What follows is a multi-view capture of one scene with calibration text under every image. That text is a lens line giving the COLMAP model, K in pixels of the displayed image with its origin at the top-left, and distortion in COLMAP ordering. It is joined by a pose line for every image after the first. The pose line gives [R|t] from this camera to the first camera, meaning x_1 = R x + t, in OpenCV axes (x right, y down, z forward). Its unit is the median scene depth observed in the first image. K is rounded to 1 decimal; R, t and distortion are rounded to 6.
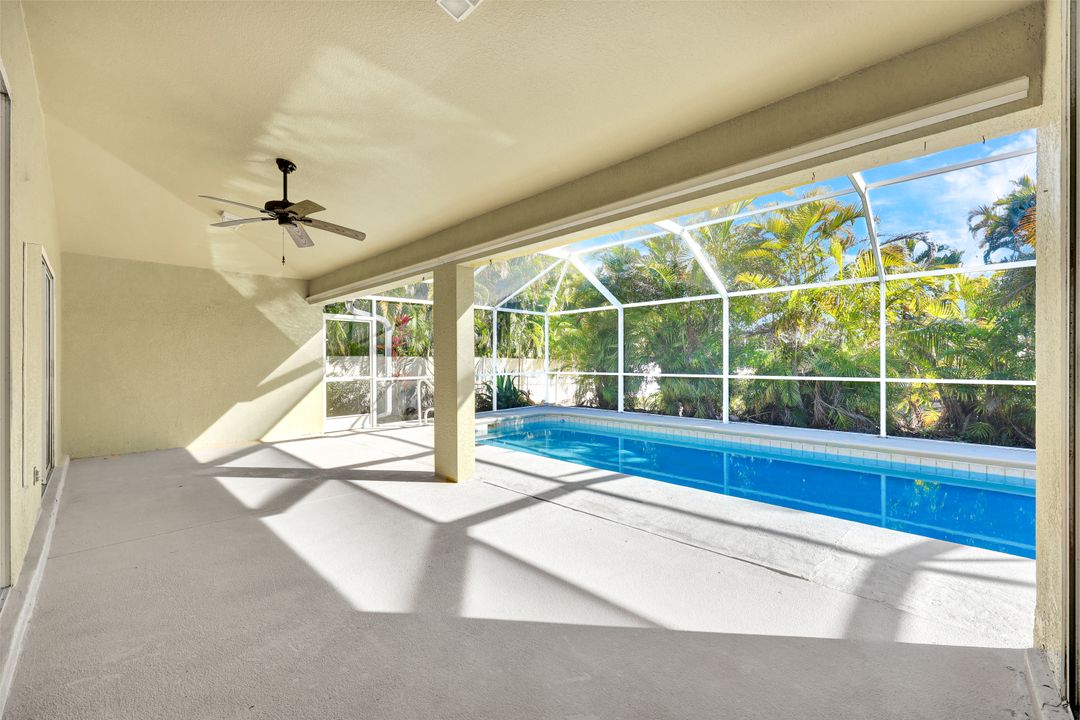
lens RADIAL K [[437.7, 0, 535.1], [0, 437.7, 359.0], [0, 0, 1]] dist [-0.002926, -0.000415]
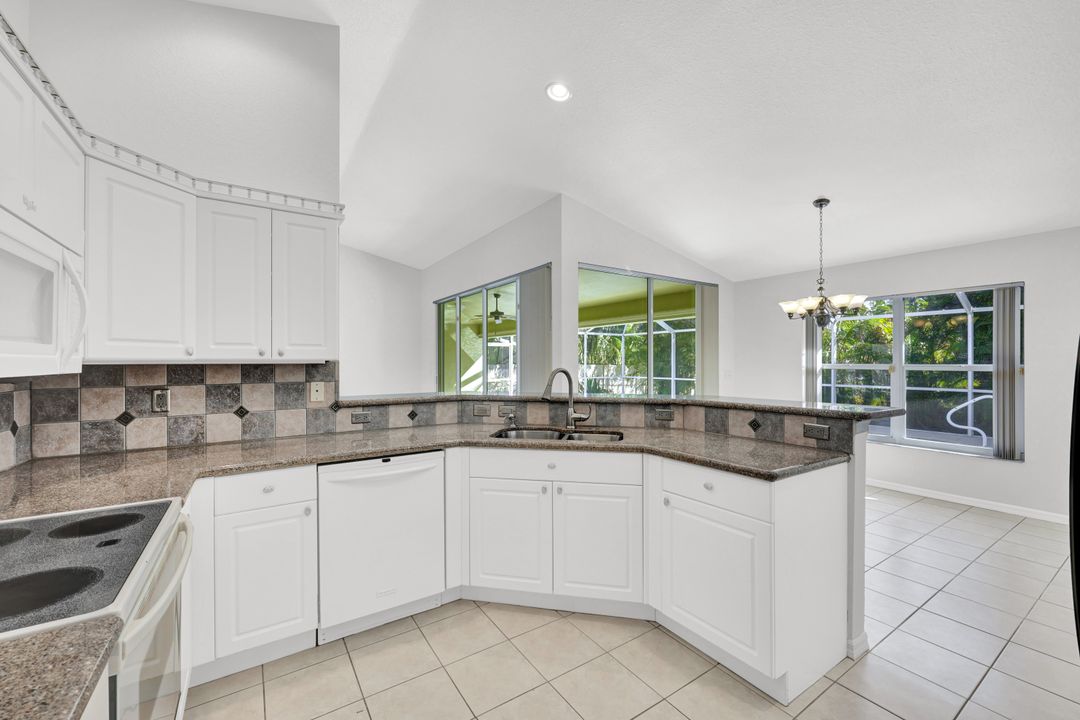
lens RADIAL K [[435.8, 0, 543.4], [0, 435.8, 362.2], [0, 0, 1]] dist [0.001350, 0.000343]
pose [[0.980355, 0.004974, -0.197178, 0.082787], [-0.004021, 0.999978, 0.005231, -0.034511], [0.197200, -0.004335, 0.980354, -0.632191]]
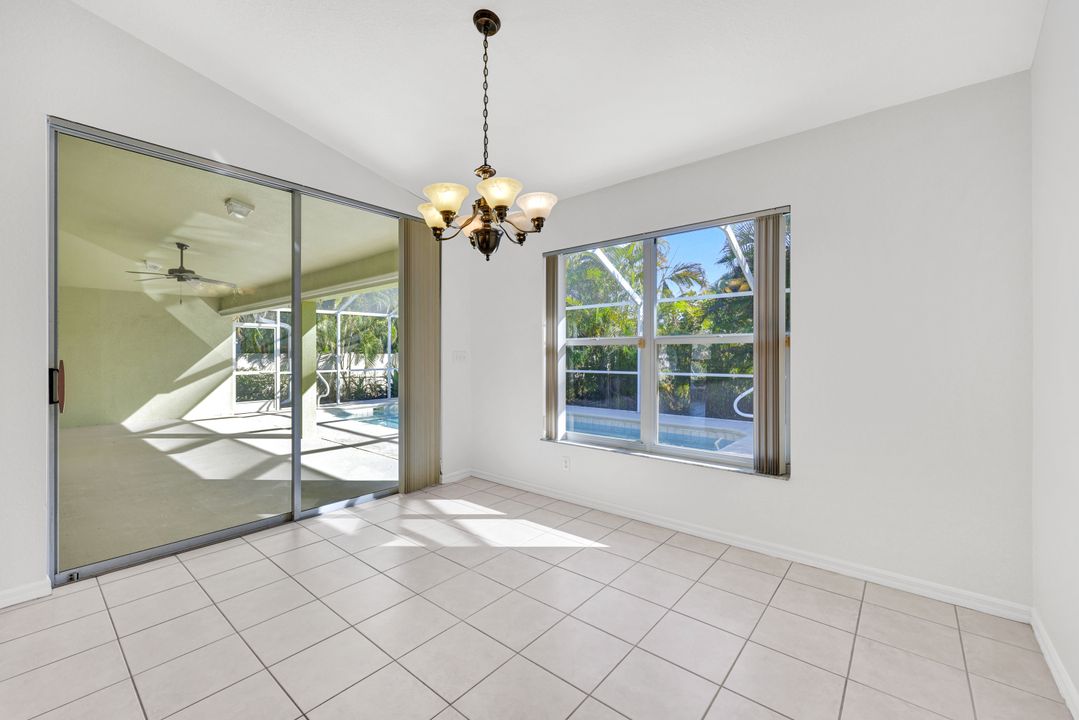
lens RADIAL K [[437.3, 0, 534.6], [0, 437.3, 359.0], [0, 0, 1]] dist [-0.002926, -0.000415]
pose [[0.996731, 0.002502, 0.080756, 0.295128], [-0.003586, 0.999905, 0.013288, -0.015117], [-0.080715, -0.013534, 0.996645, -0.359677]]
